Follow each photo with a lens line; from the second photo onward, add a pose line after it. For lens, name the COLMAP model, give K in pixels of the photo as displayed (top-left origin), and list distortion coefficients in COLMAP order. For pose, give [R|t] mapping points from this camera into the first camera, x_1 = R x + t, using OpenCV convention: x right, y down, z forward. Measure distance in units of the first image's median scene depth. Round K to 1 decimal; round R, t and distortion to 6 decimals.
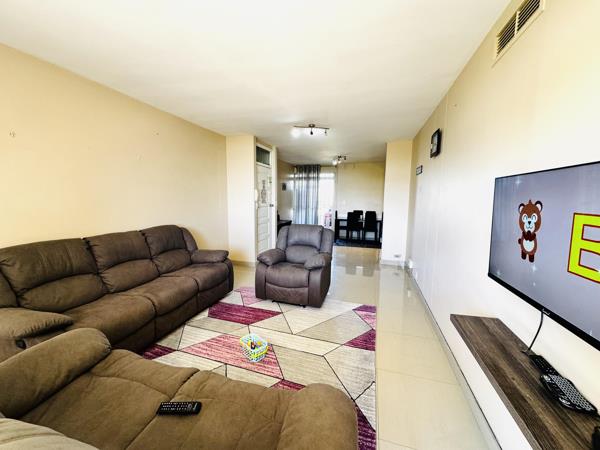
lens RADIAL K [[238.4, 0, 298.6], [0, 238.4, 224.8], [0, 0, 1]] dist [0.001054, -0.000127]
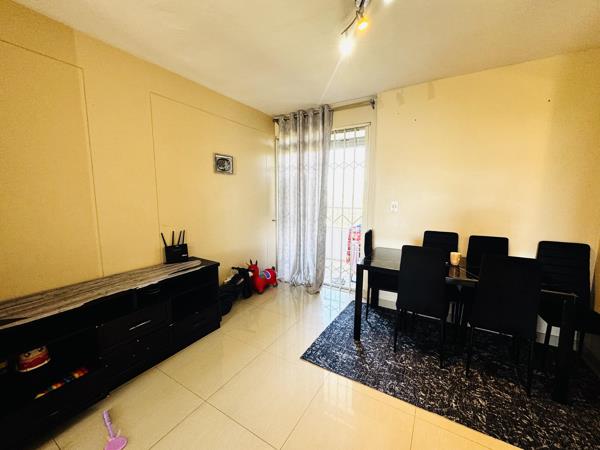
lens RADIAL K [[238.4, 0, 298.6], [0, 238.4, 224.8], [0, 0, 1]] dist [0.001054, -0.000127]
pose [[0.971470, 0.021523, -0.236183, 0.131634], [-0.016887, 0.999623, 0.021635, -0.070018], [0.236560, -0.017029, 0.971468, 0.607710]]
